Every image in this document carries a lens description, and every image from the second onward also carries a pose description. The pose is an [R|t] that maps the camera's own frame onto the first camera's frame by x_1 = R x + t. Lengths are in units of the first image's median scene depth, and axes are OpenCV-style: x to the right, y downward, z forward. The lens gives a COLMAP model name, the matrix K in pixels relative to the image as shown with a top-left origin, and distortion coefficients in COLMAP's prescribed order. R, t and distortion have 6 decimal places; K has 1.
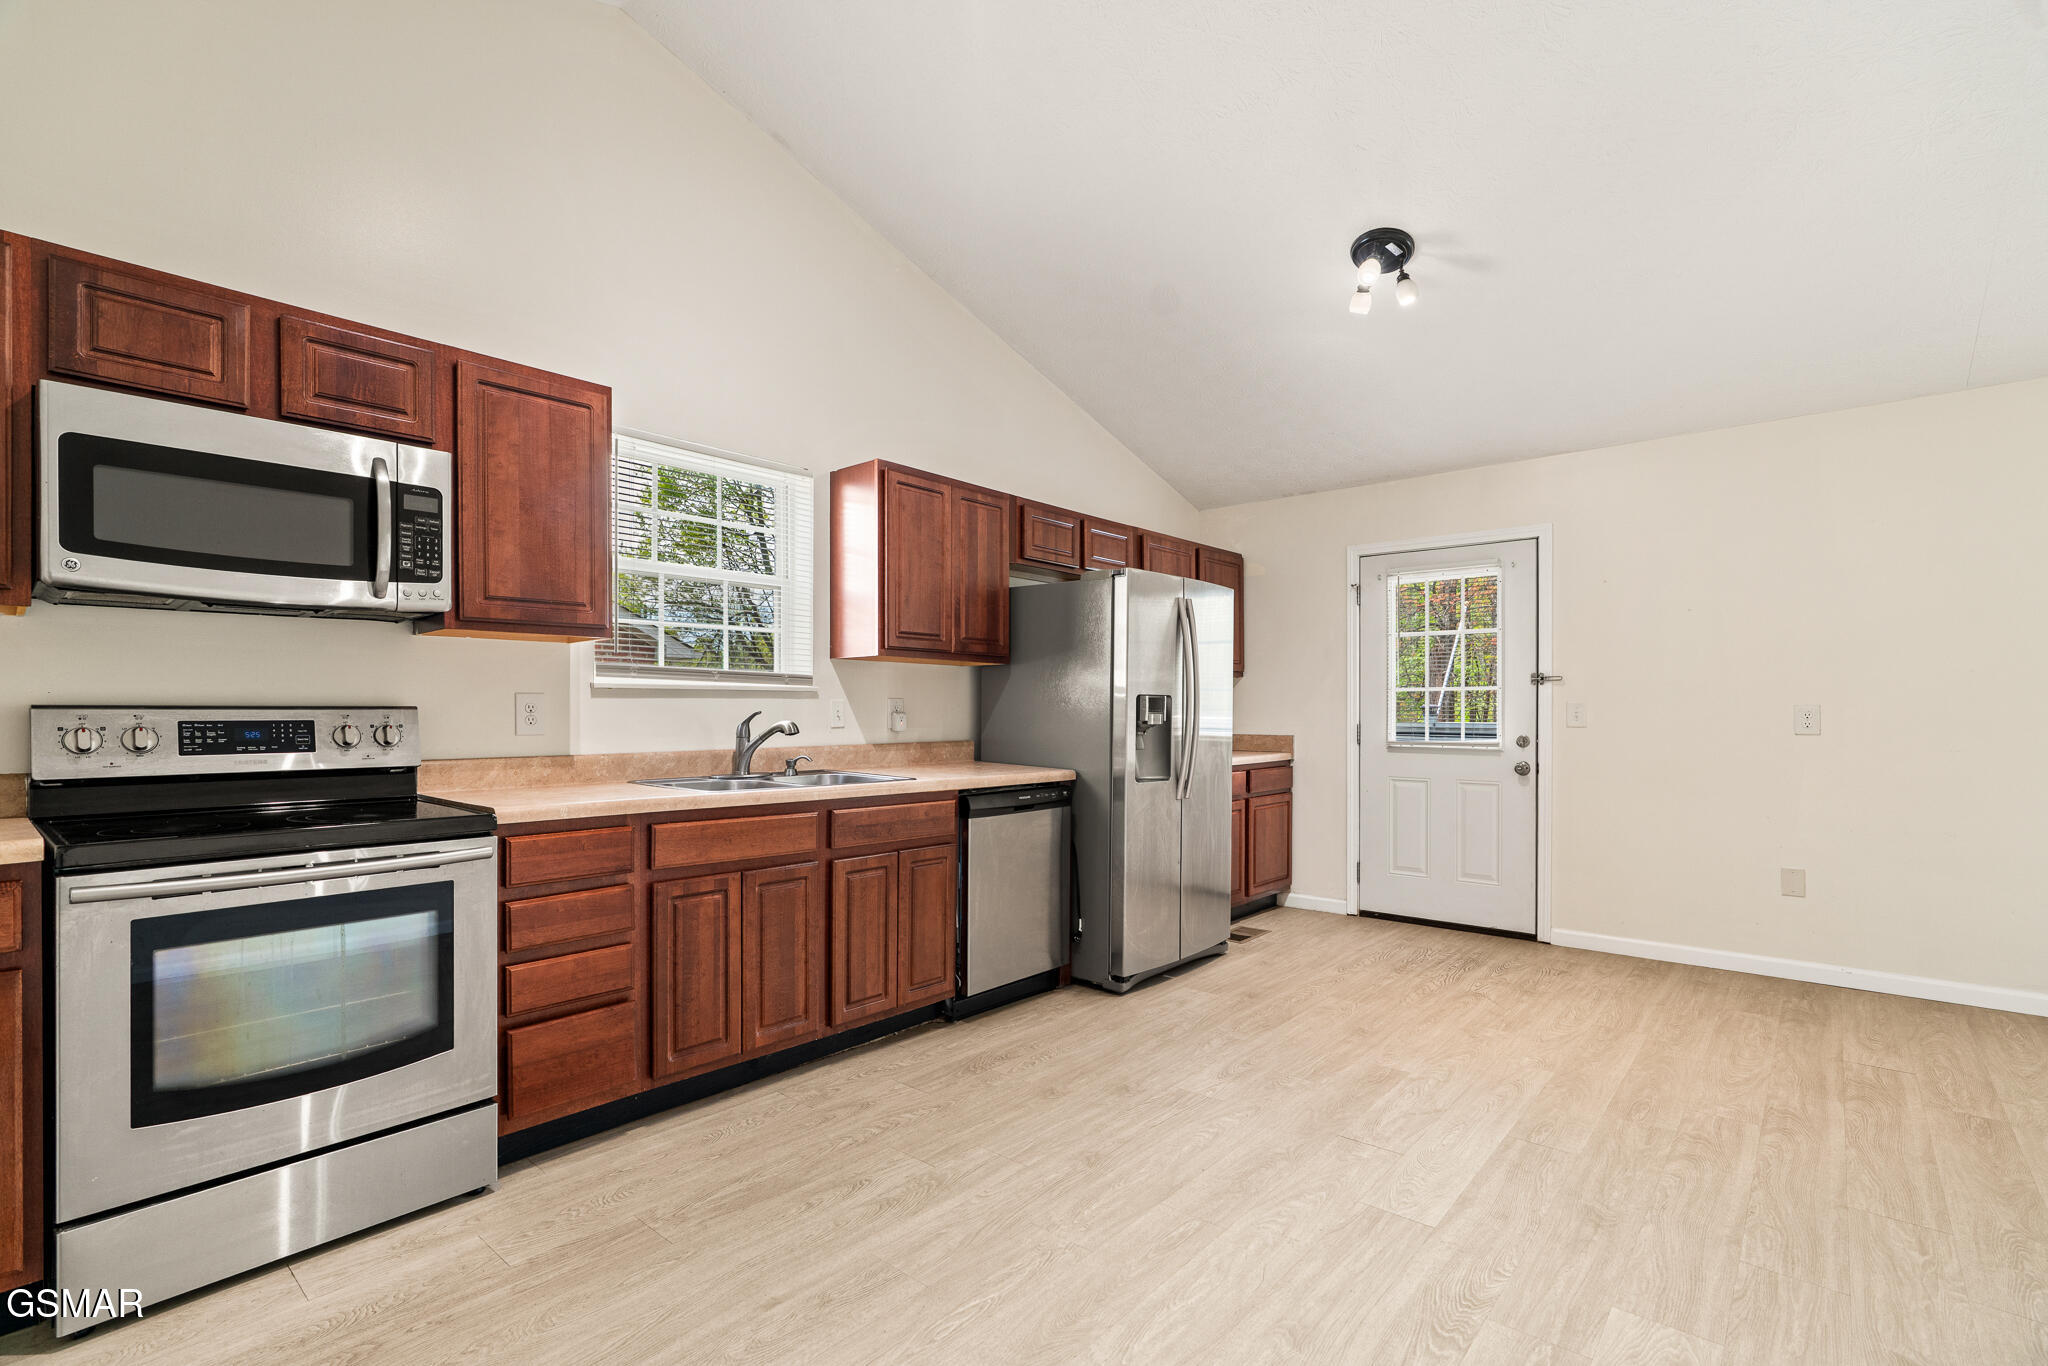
lens RADIAL K [[934.8, 0, 1029.1], [0, 934.8, 697.3], [0, 0, 1]] dist [-0.008088, 0.001928]
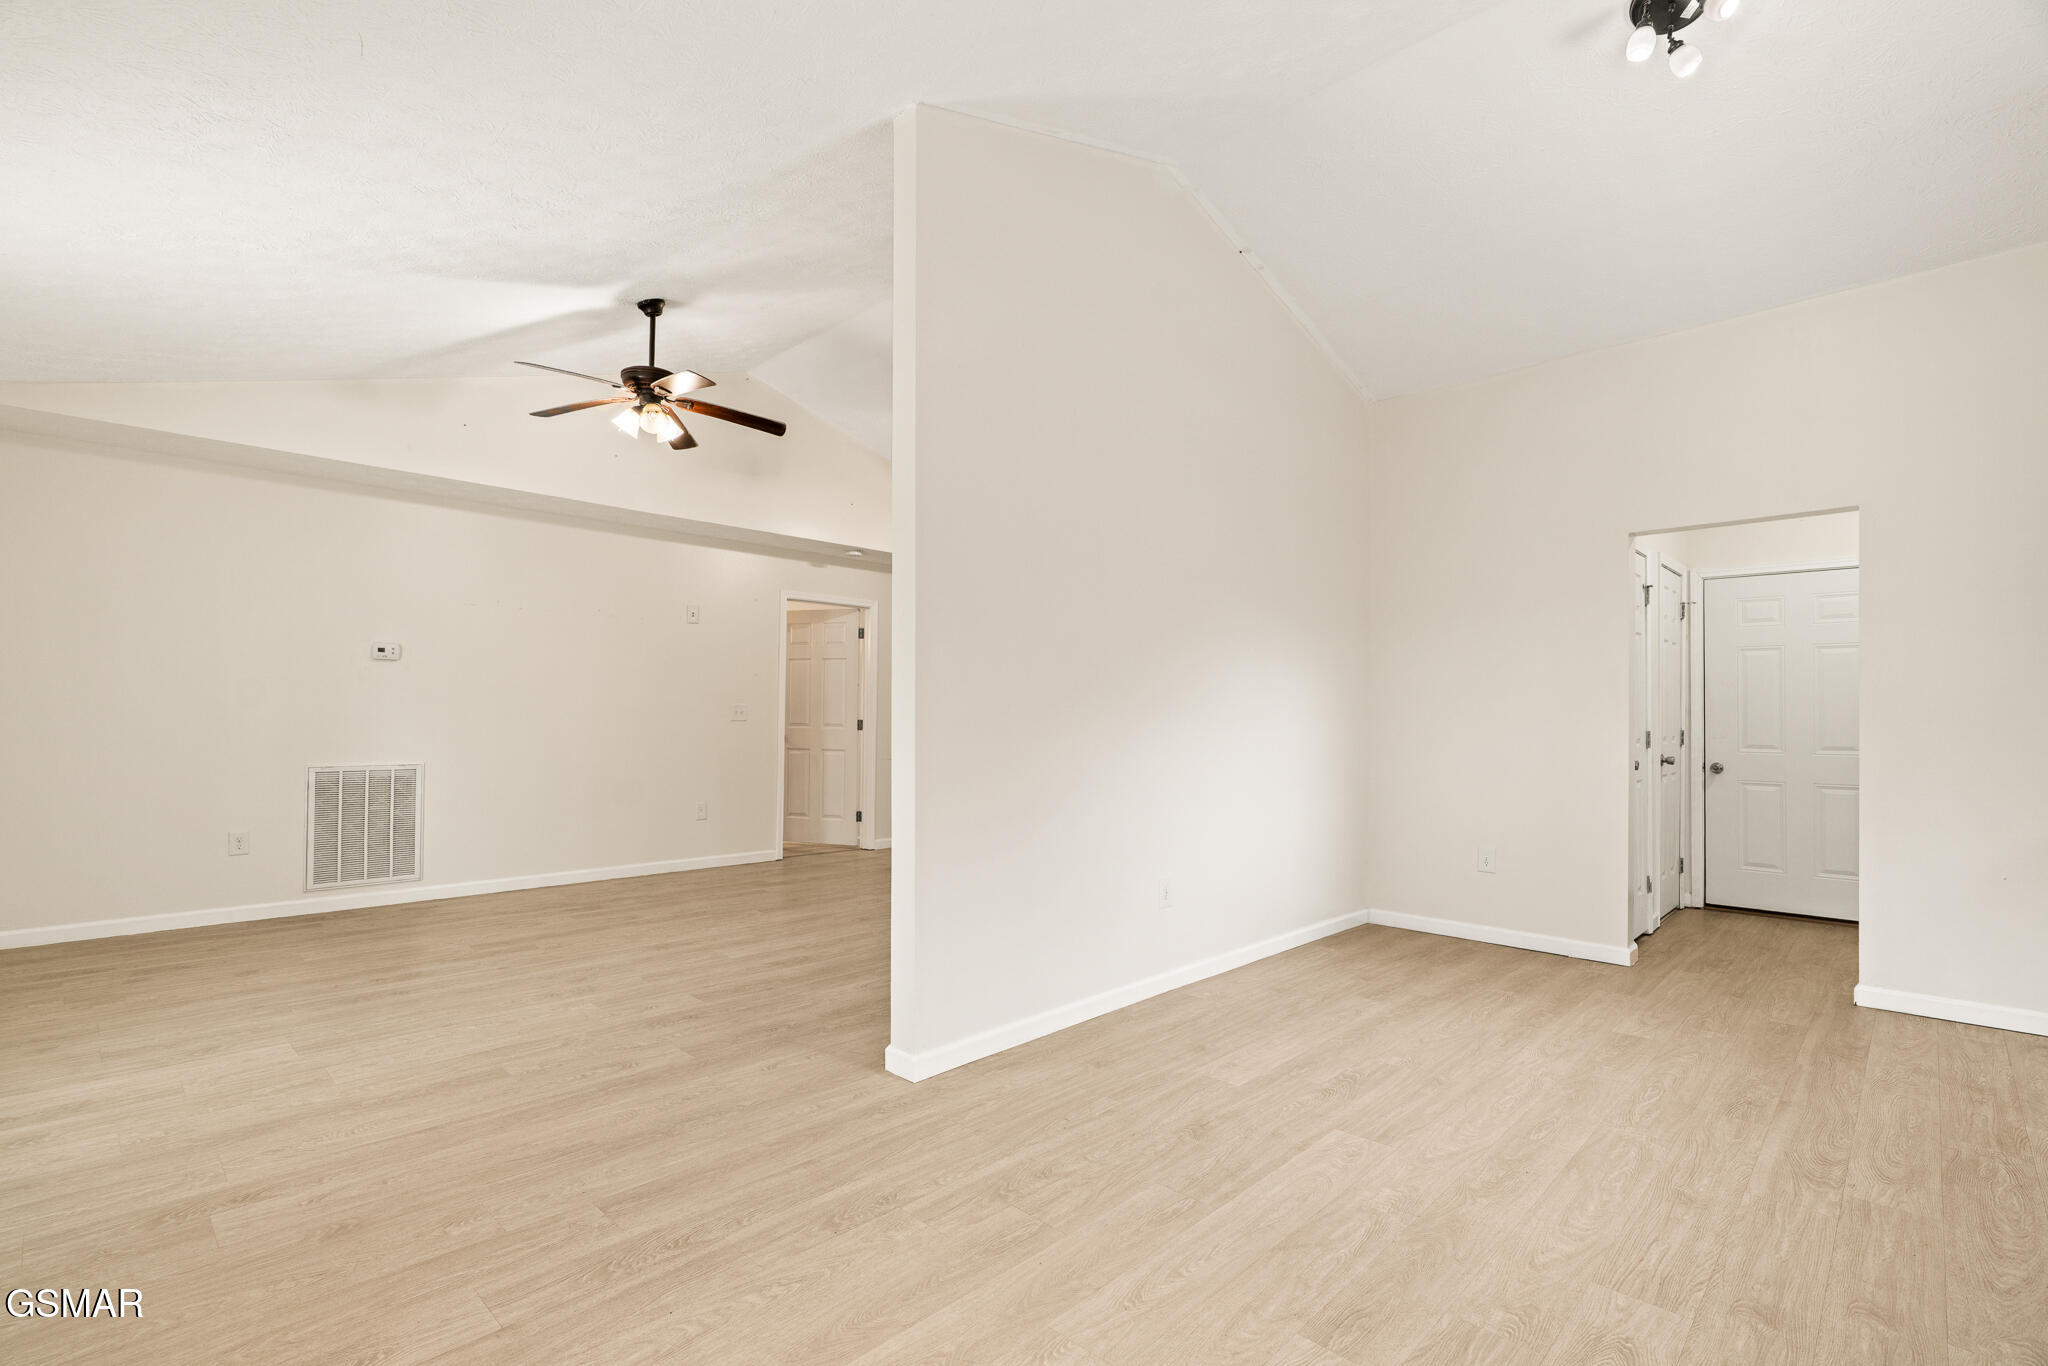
lens RADIAL K [[934.8, 0, 1020.0], [0, 934.8, 702.7], [0, 0, 1]] dist [-0.008088, 0.001928]
pose [[-0.997875, -0.009499, 0.064463, 0.646226], [-0.011490, 0.999466, -0.030586, 0.031611], [-0.064138, -0.031262, -0.997451, 1.893917]]
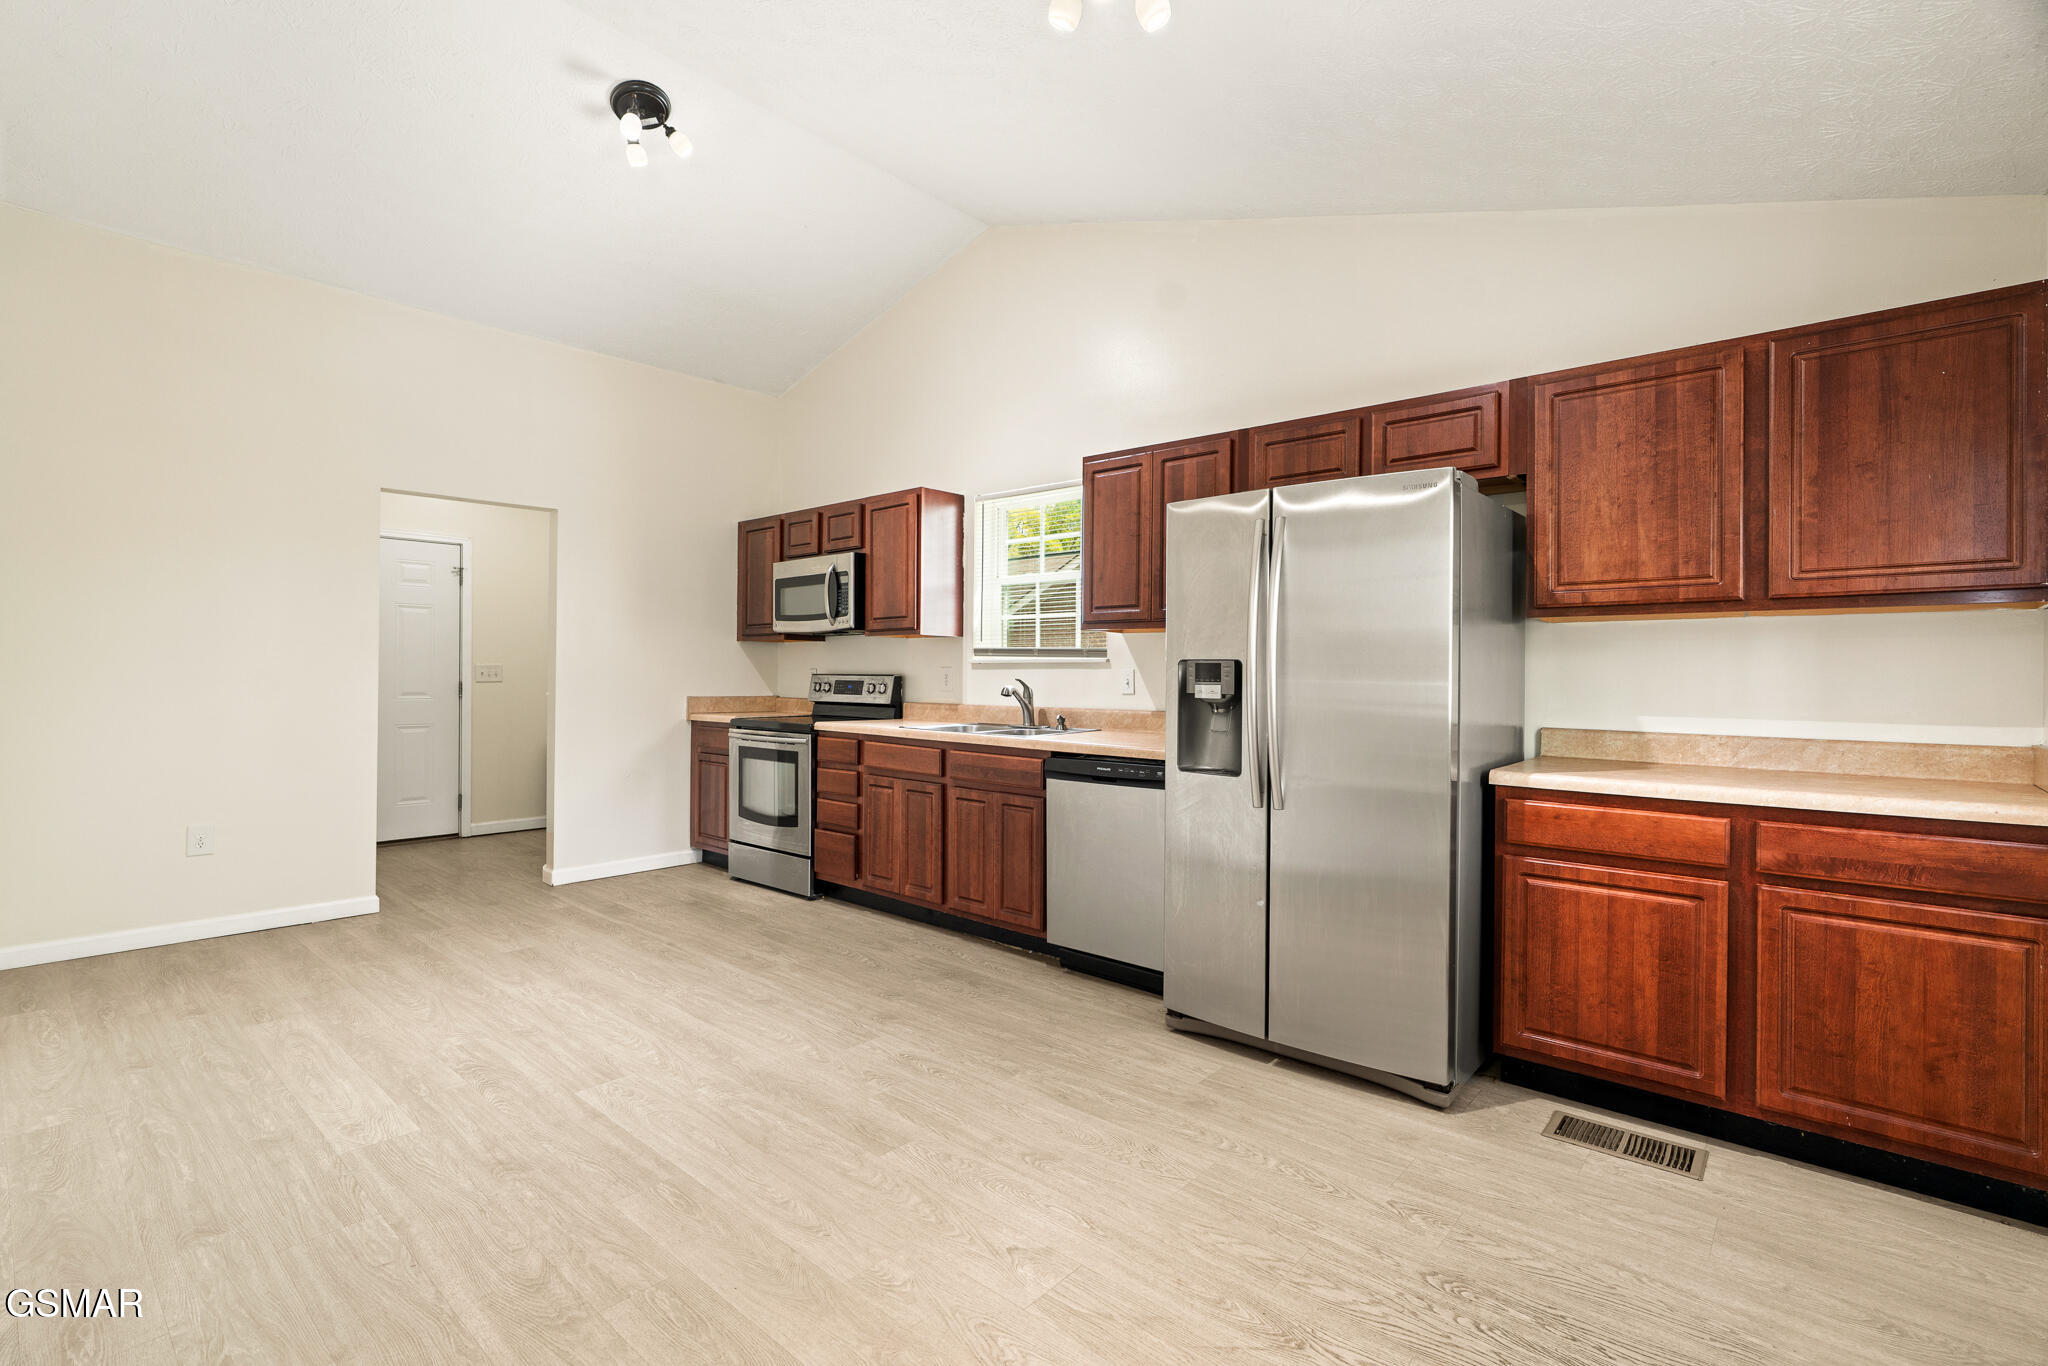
lens RADIAL K [[934.8, 0, 1021.1], [0, 934.8, 677.2], [0, 0, 1]] dist [-0.008088, 0.001928]
pose [[-0.013857, 0.000517, -0.999904, 1.371531], [0.007231, 0.999974, 0.000417, 0.017034], [0.999878, -0.007224, -0.013861, 1.330301]]
